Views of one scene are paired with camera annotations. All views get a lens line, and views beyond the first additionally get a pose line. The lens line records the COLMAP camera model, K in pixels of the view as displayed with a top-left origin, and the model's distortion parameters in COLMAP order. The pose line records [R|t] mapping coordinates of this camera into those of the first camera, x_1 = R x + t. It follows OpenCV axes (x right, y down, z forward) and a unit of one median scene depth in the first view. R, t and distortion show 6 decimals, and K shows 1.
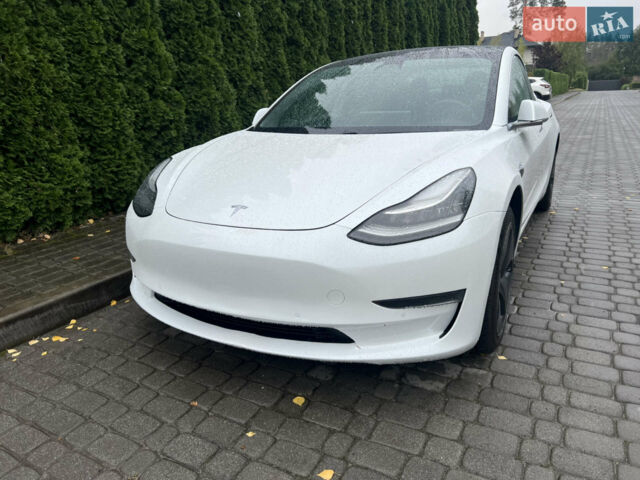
lens RADIAL K [[475.7, 0, 329.9], [0, 475.7, 238.4], [0, 0, 1]] dist [-0.002859, -0.002069]
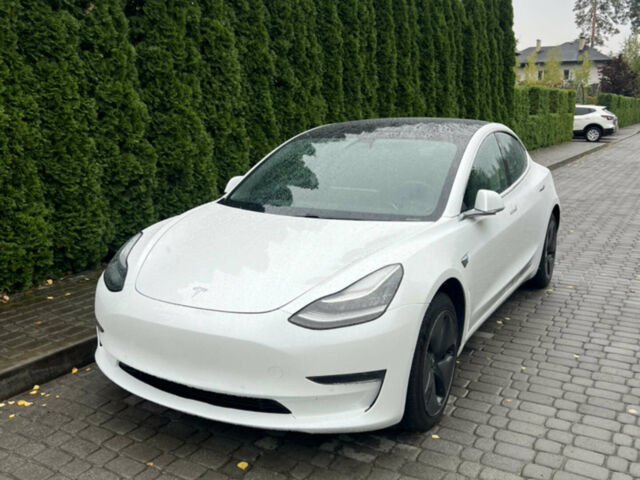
lens RADIAL K [[633.5, 0, 320.0], [0, 633.5, 240.0], [0, 0, 1]] dist [0.013229, -0.027302]
pose [[0.998919, 0.035669, -0.029808, 0.075143], [-0.038191, 0.995316, -0.088808, -0.032060], [0.026501, 0.089850, 0.995603, -0.280412]]
